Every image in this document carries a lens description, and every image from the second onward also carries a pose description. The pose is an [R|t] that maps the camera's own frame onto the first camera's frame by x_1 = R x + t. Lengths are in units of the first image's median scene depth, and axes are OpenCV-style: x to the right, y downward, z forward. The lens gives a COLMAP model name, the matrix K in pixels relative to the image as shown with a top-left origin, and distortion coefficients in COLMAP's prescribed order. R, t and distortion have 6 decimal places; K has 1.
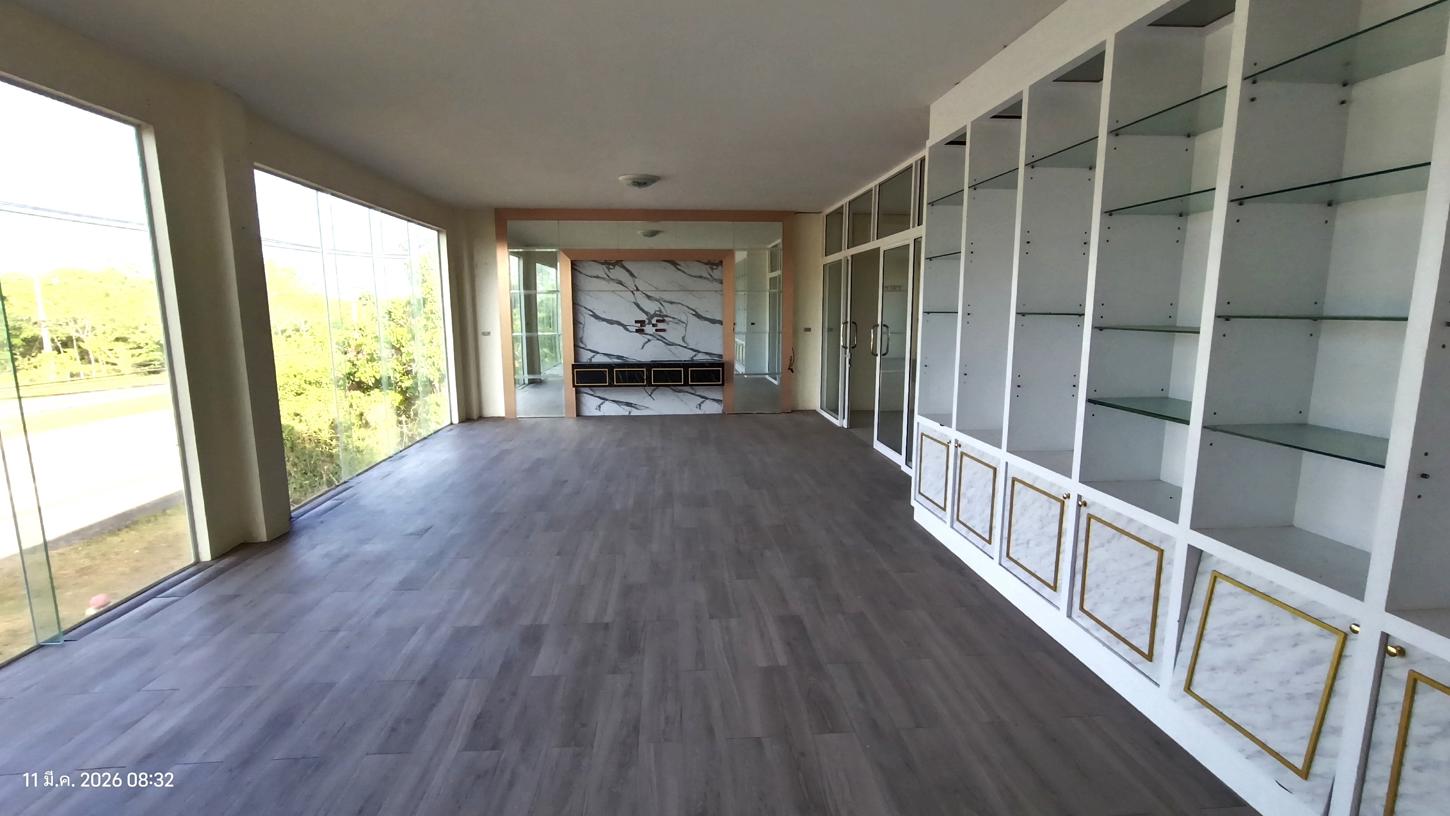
lens RADIAL K [[653.8, 0, 723.4], [0, 653.8, 410.7], [0, 0, 1]] dist [-0.010174, -0.000020]
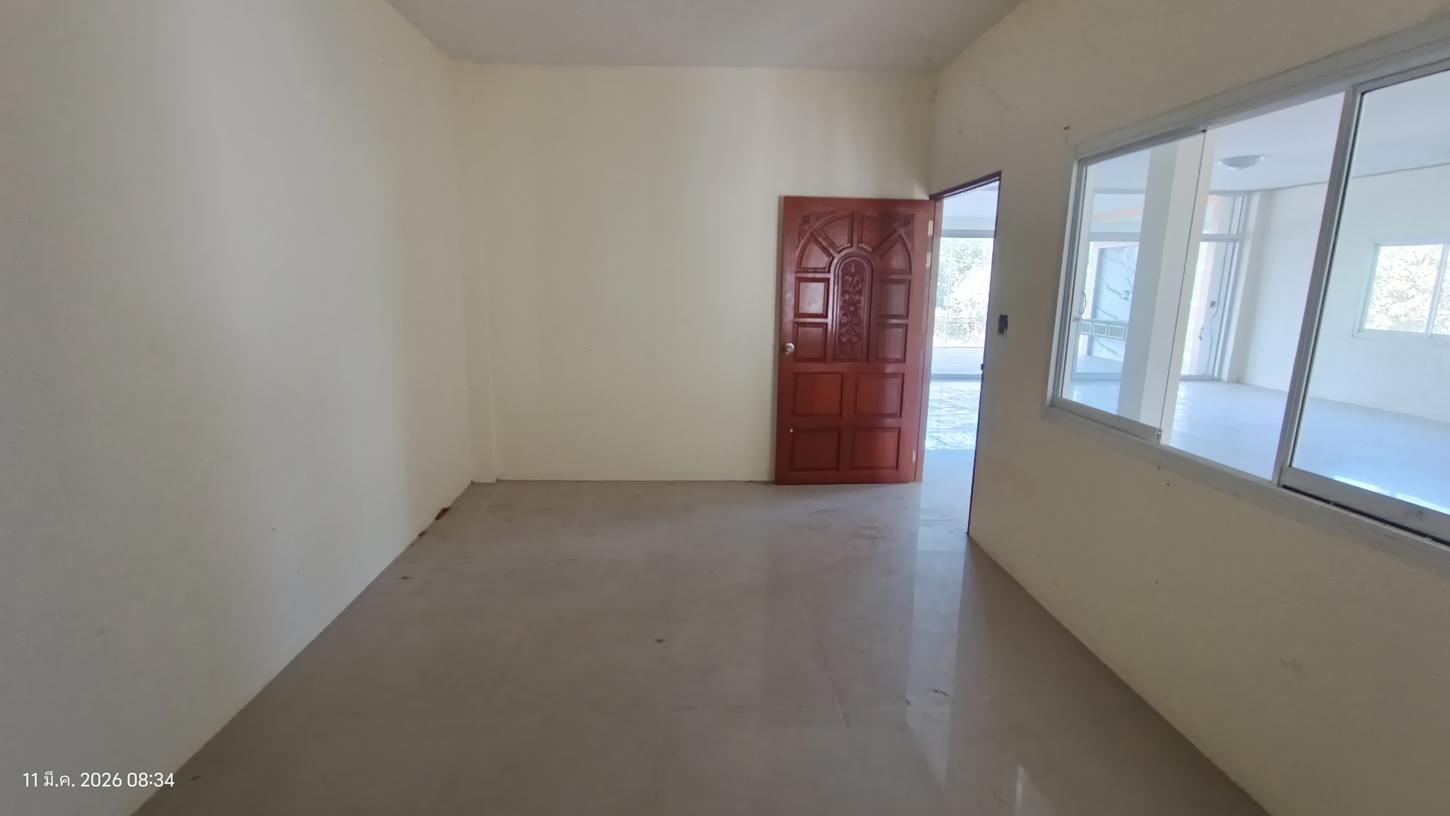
lens RADIAL K [[653.8, 0, 722.8], [0, 653.8, 407.7], [0, 0, 1]] dist [-0.010174, -0.000020]
pose [[-0.028049, 0.190979, -0.981193, 1.270766], [-0.169939, 0.966380, 0.192954, -0.020804], [0.985055, 0.172155, 0.005349, 0.203449]]
